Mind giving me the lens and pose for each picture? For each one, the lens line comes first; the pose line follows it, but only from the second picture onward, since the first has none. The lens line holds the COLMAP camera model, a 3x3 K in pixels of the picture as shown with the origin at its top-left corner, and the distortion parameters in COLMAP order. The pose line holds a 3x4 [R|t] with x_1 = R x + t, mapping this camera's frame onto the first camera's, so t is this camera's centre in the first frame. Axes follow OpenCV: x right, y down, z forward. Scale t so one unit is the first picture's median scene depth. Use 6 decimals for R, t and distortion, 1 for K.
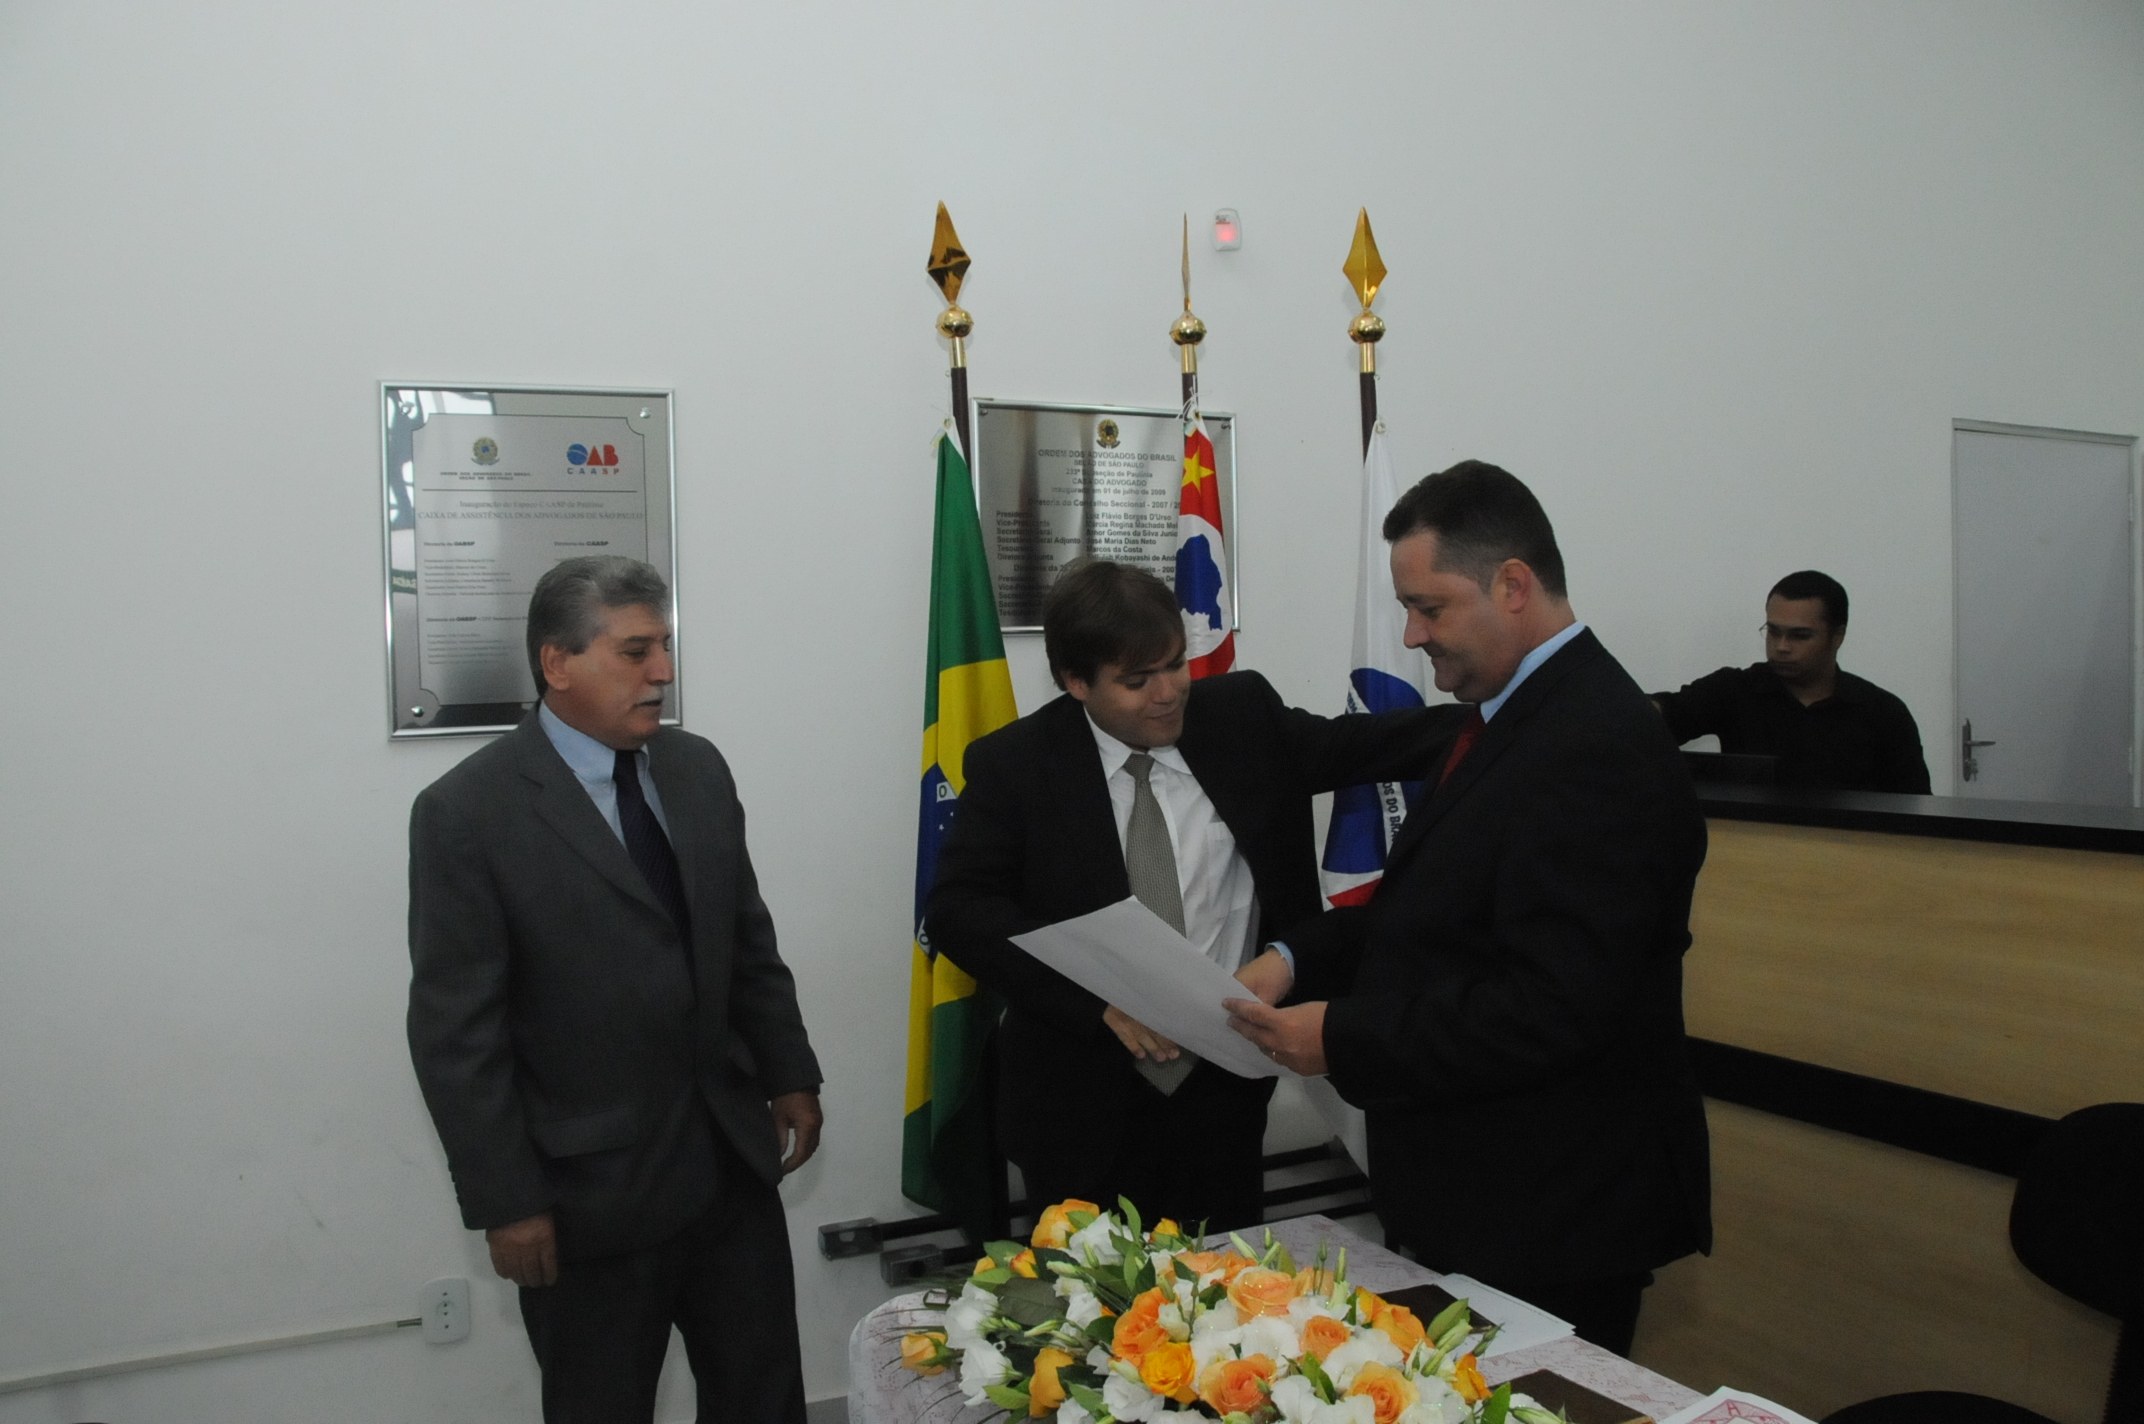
lens RADIAL K [[1672.3, 0, 1057.2], [0, 1672.3, 742.9], [0, 0, 1]] dist [-0.171936, 0.126822]
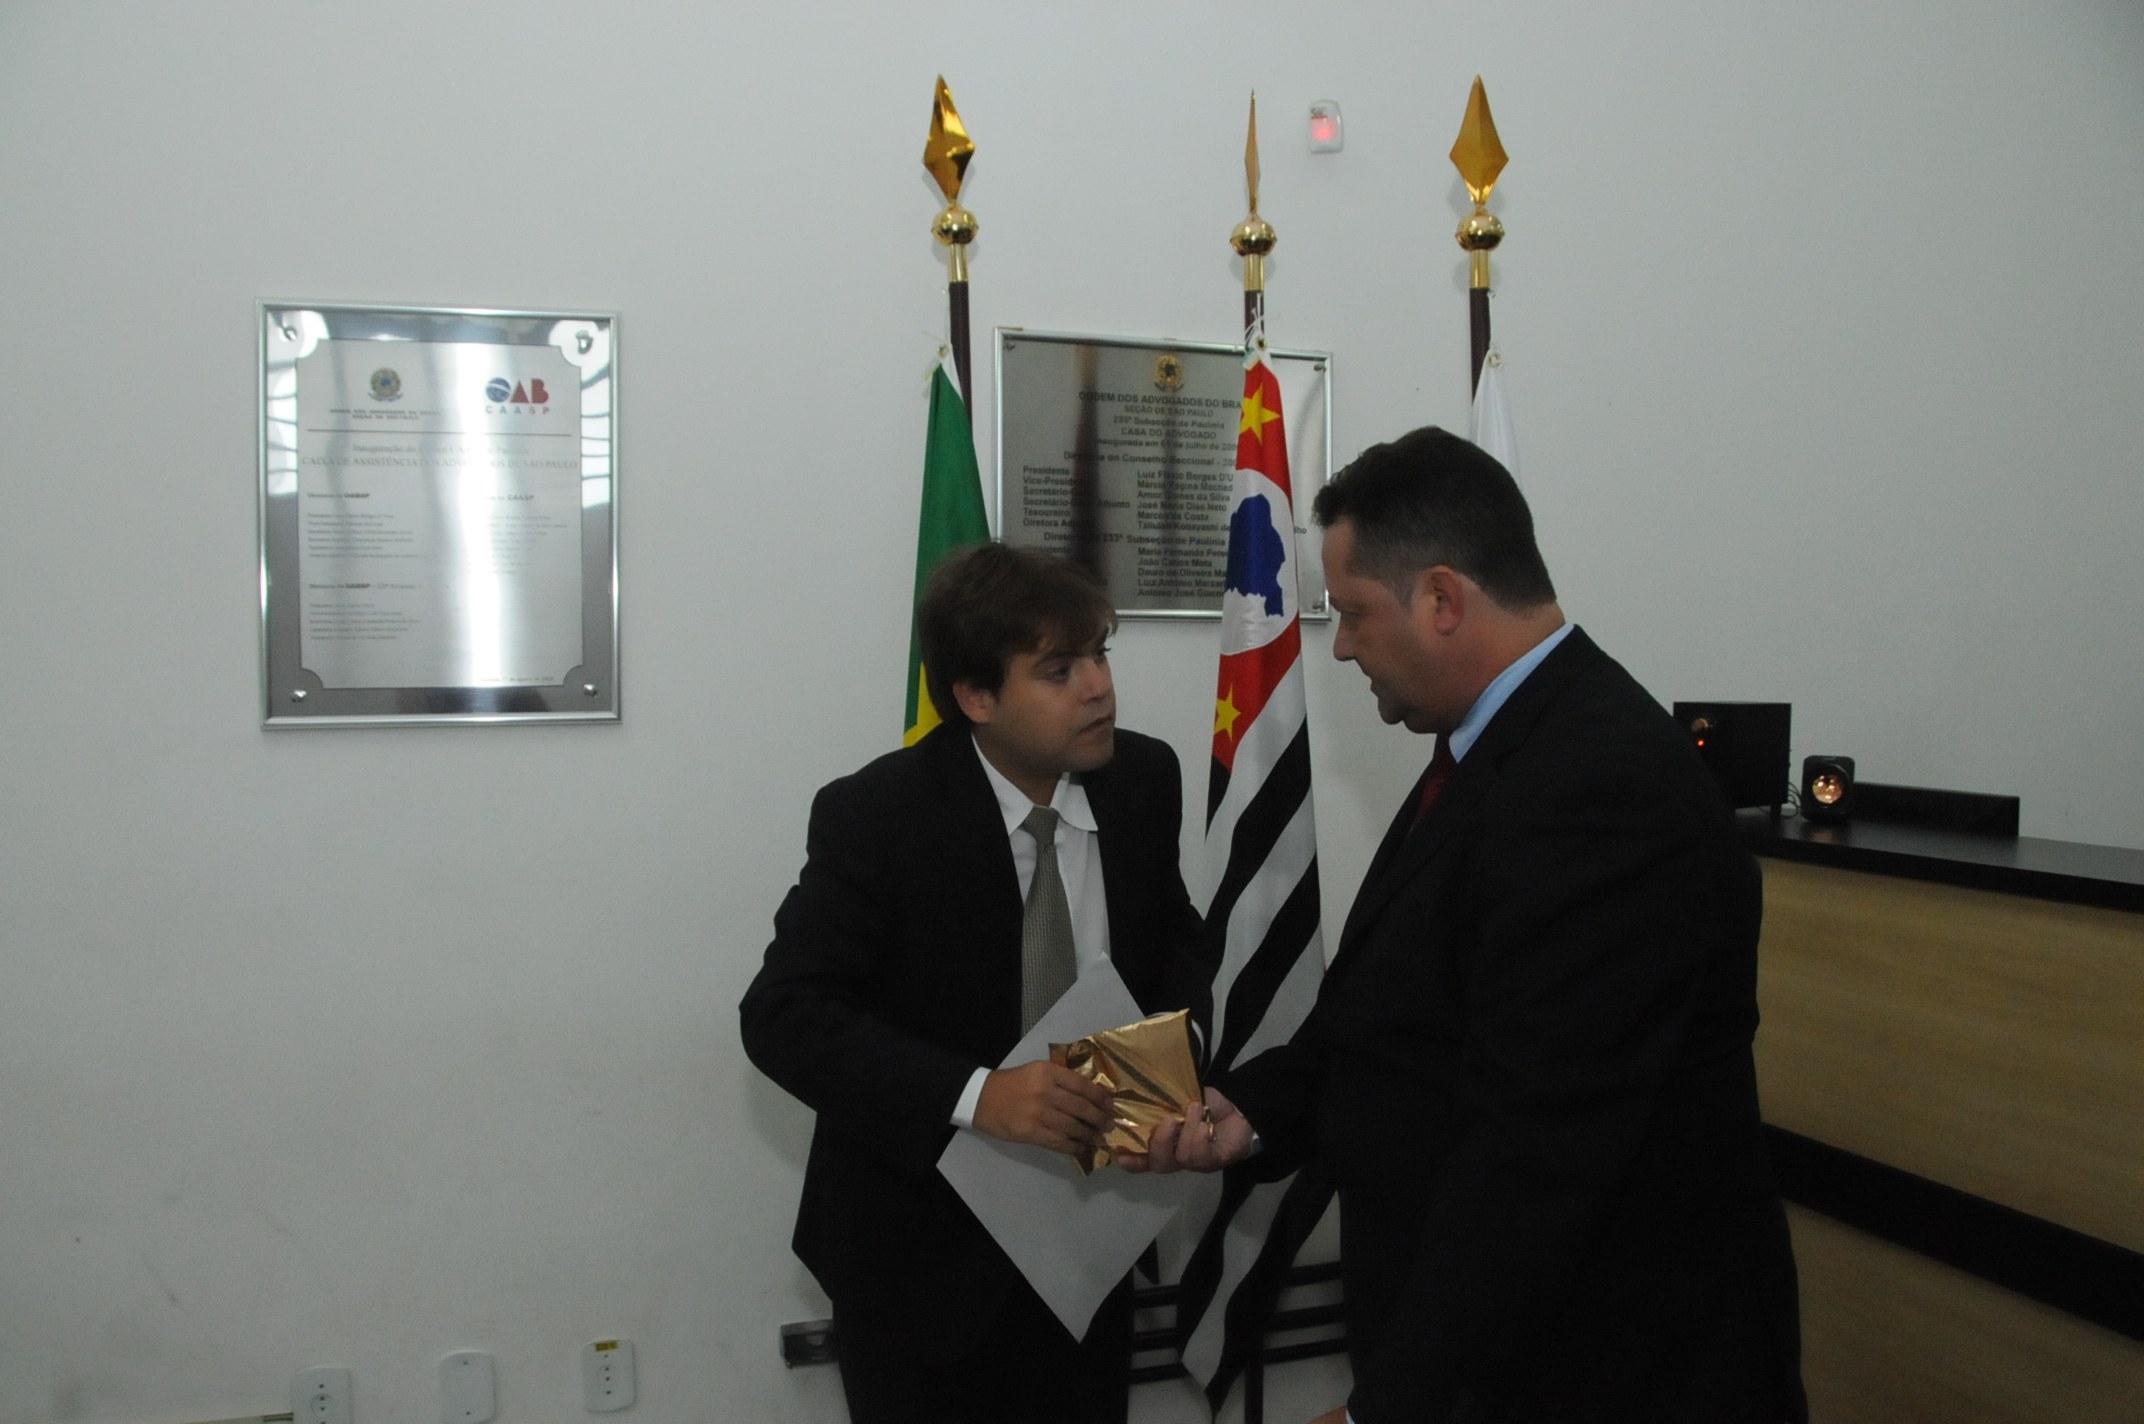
lens RADIAL K [[1662.6, 0, 1057.3], [0, 1662.6, 750.7], [0, 0, 1]] dist [-0.169252, 0.120833]
pose [[0.992383, 0.029183, -0.119683, 0.090002], [-0.027772, 0.999524, 0.013440, -0.012405], [0.120019, -0.010013, 0.992721, 0.218099]]
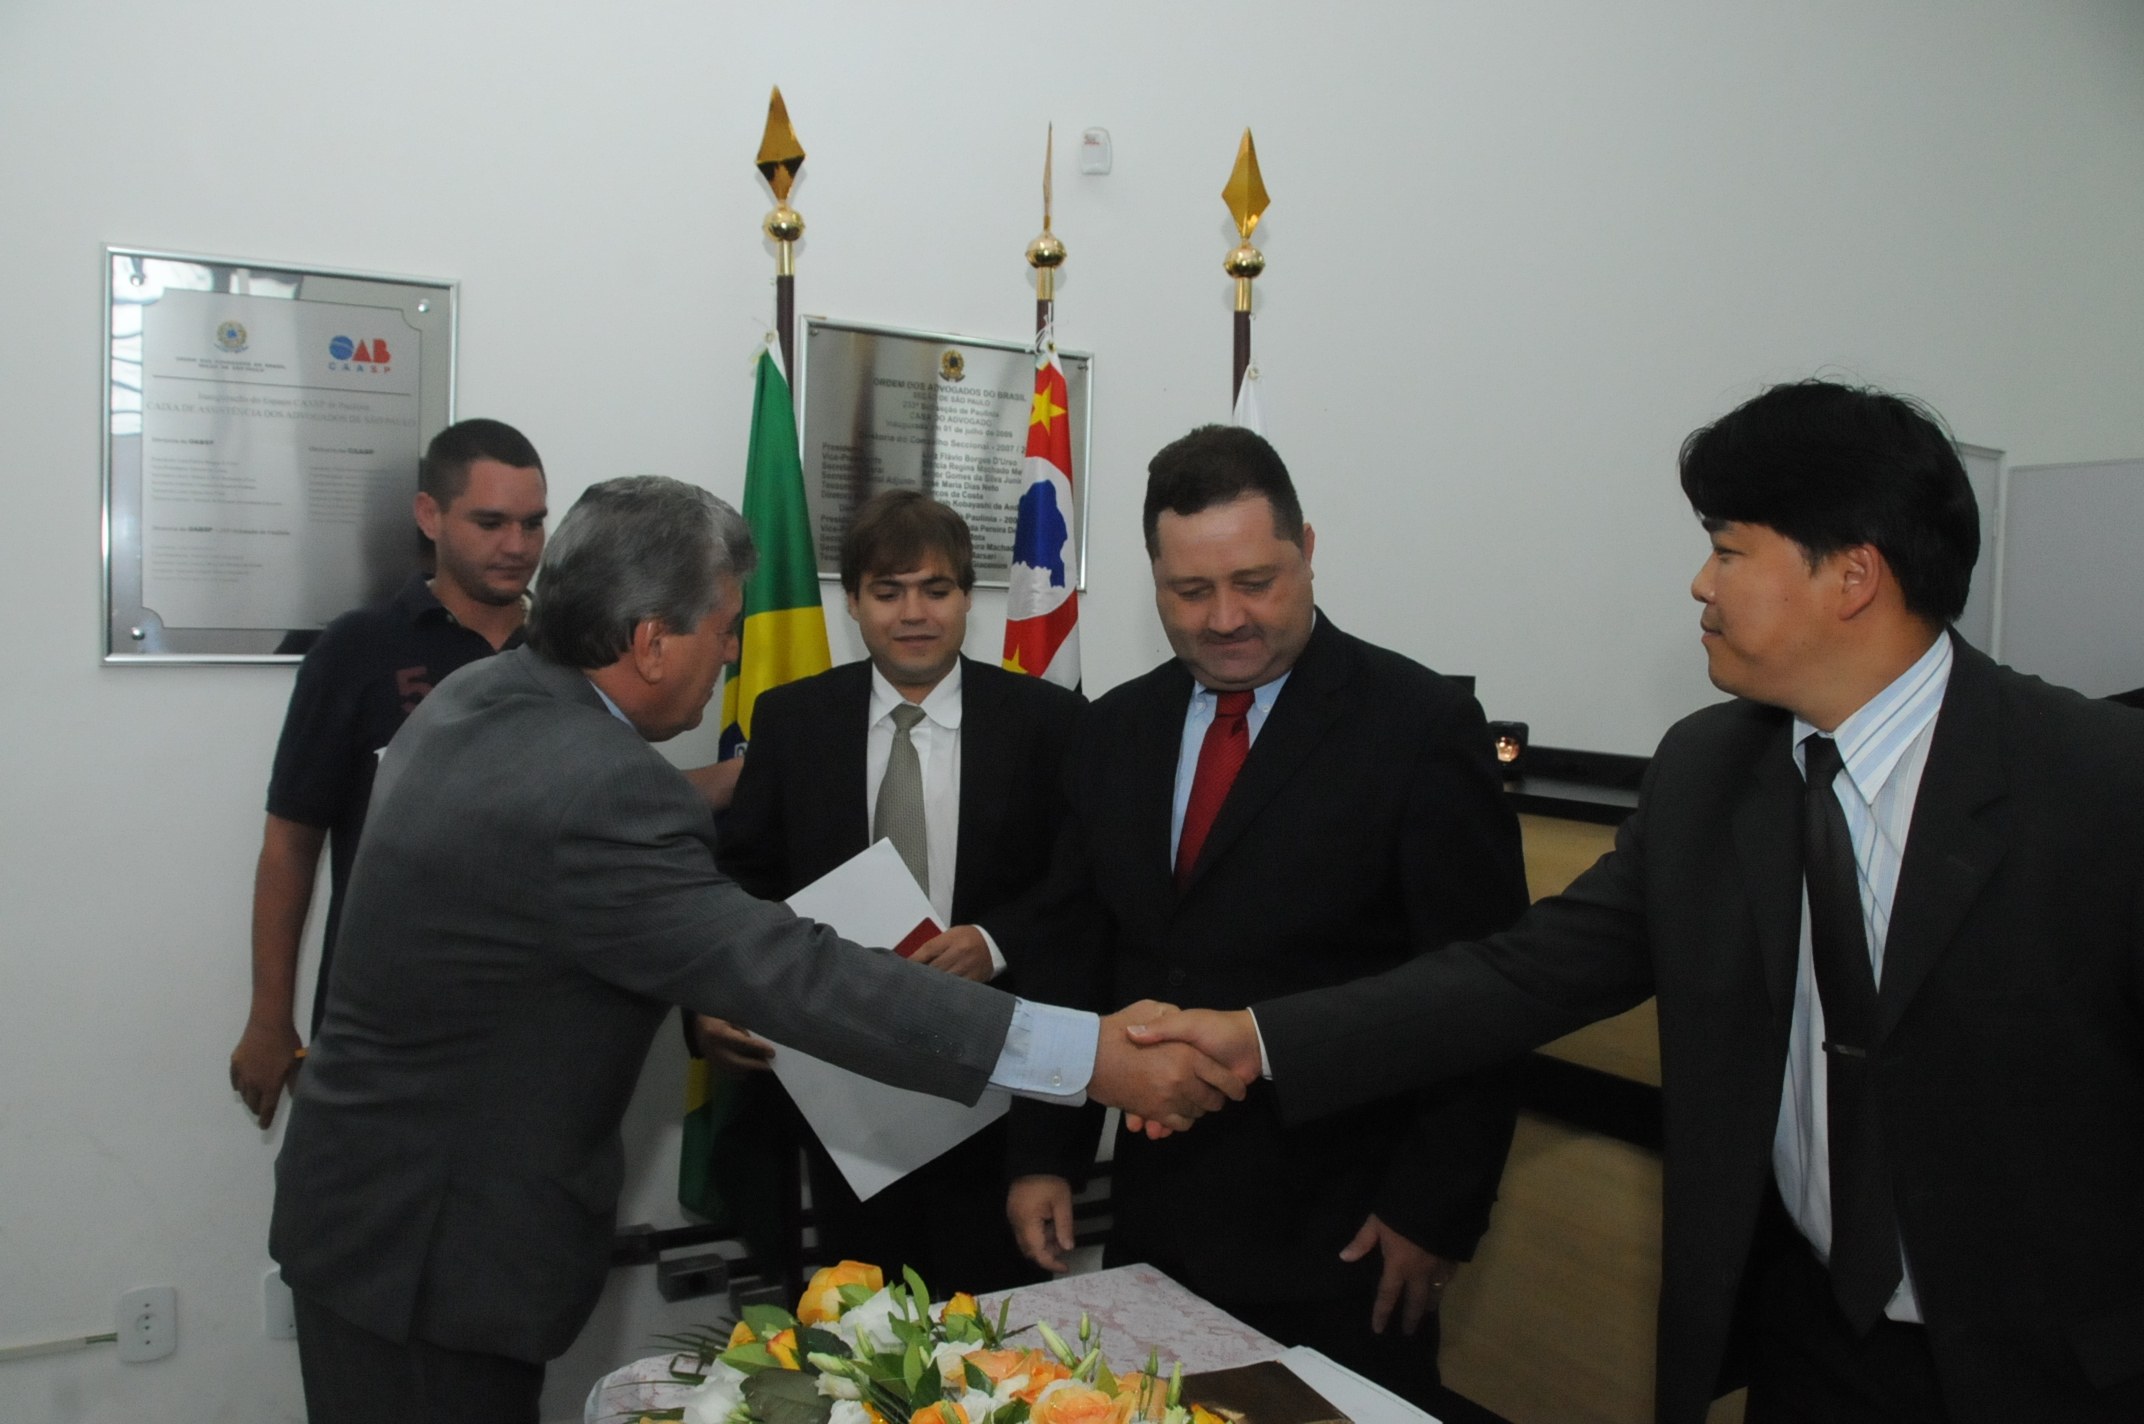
lens RADIAL K [[1662.6, 0, 1057.3], [0, 1662.6, 750.7], [0, 0, 1]] dist [-0.169252, 0.120833]
pose [[0.994368, 0.046320, 0.095329, 0.013466], [-0.048731, 0.998544, 0.023121, -0.000668], [-0.094119, -0.027636, 0.995177, 0.112495]]
